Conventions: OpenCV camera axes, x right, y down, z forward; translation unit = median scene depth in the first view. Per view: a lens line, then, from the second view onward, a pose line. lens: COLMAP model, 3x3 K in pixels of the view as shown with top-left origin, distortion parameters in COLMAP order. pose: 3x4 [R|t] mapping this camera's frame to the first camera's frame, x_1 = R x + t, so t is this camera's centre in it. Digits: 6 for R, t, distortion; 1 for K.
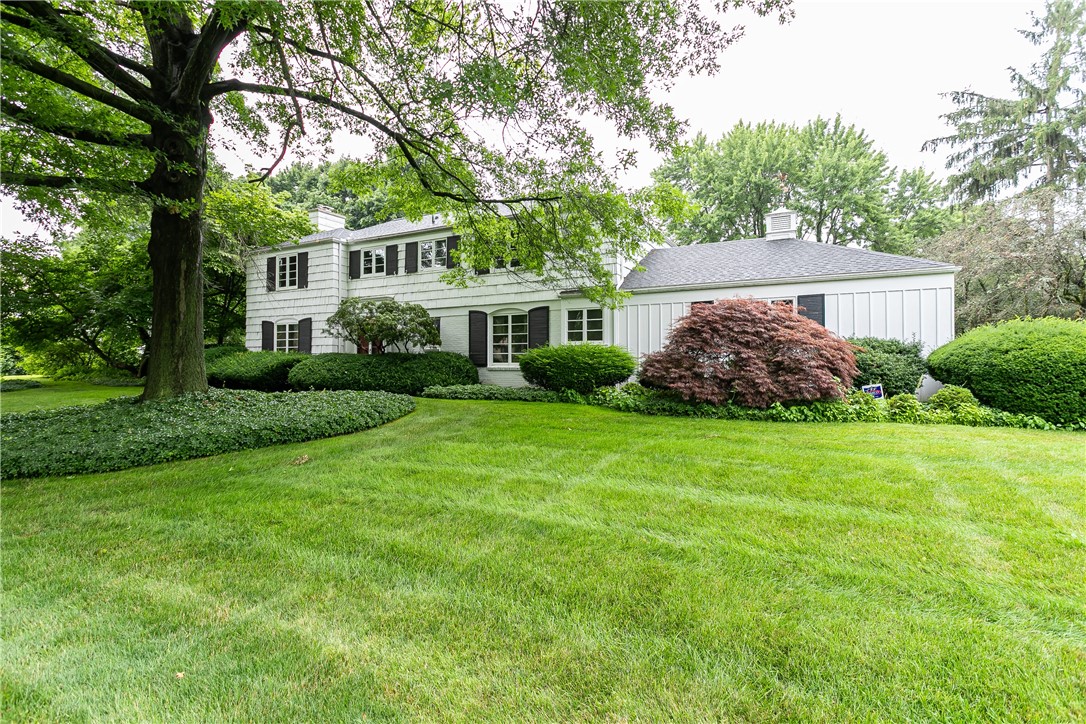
lens RADIAL K [[511.0, 0, 544.0], [0, 511.0, 356.7], [0, 0, 1]] dist [-0.001903, 0.001282]
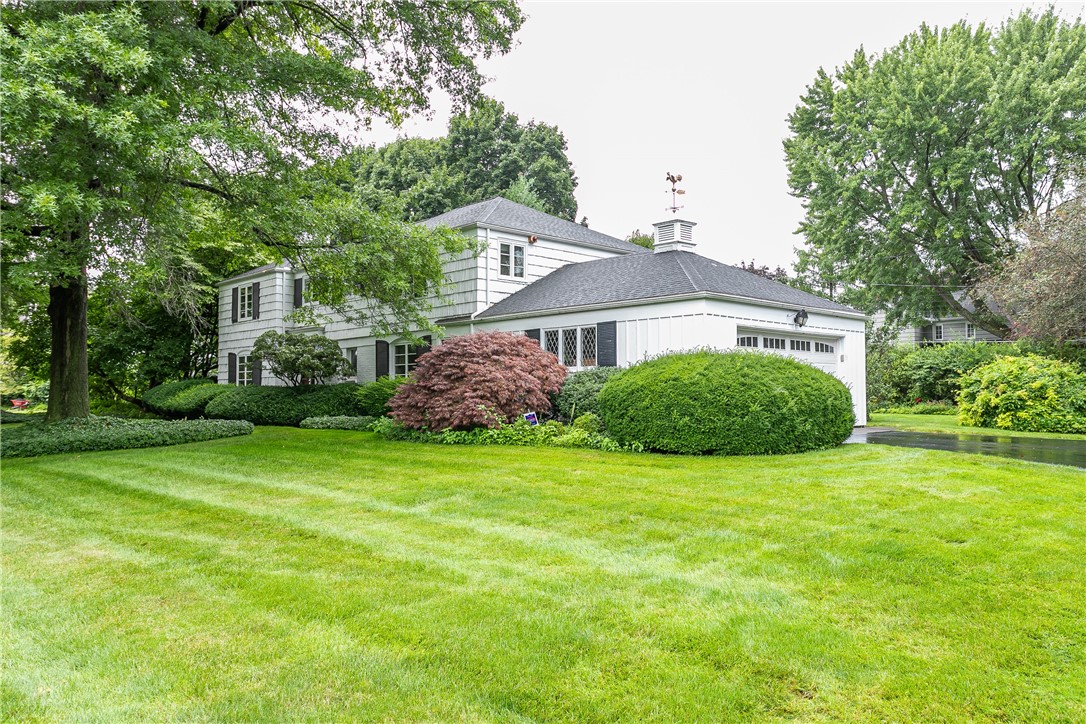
lens RADIAL K [[795.0, 0, 541.3], [0, 795.0, 371.4], [0, 0, 1]] dist [0.001232, 0.001136]
pose [[0.949071, -0.013754, -0.314762, 0.639783], [0.008166, 0.999785, -0.019067, -0.000775], [0.314957, 0.015525, 0.948979, -0.331268]]
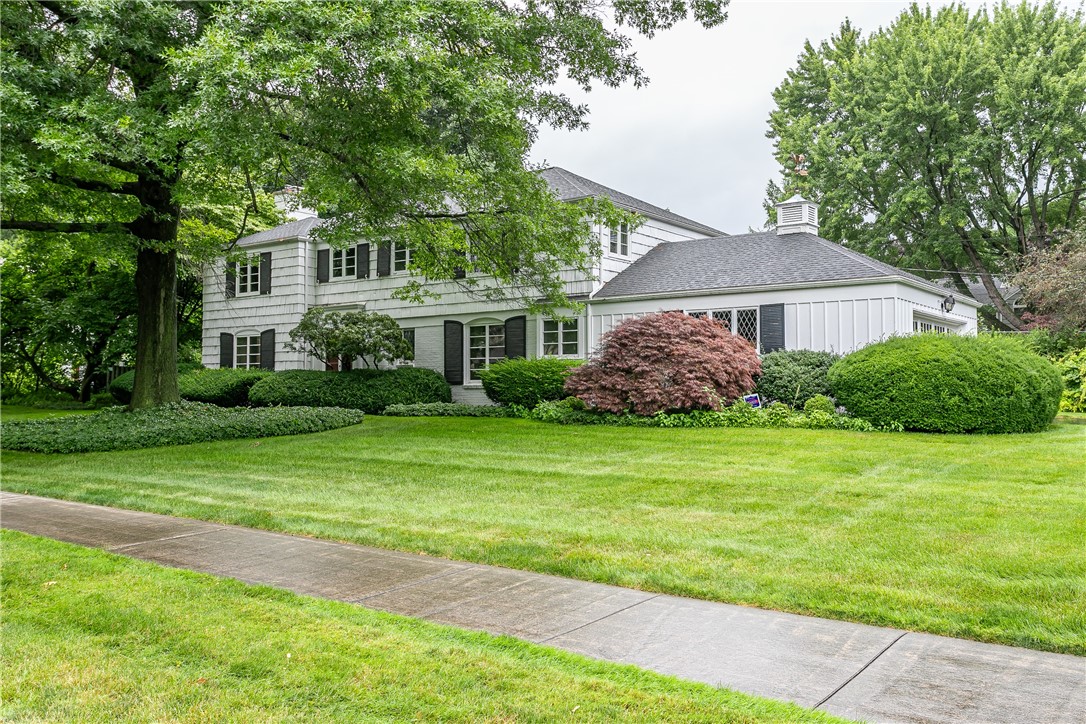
lens RADIAL K [[912.2, 0, 544.3], [0, 912.2, 357.3], [0, 0, 1]] dist [0.005634, -0.014675]
pose [[0.988035, -0.006737, -0.154085, 0.269165], [0.003101, 0.999711, -0.023824, 0.010706], [0.154201, 0.023061, 0.987770, -0.523288]]
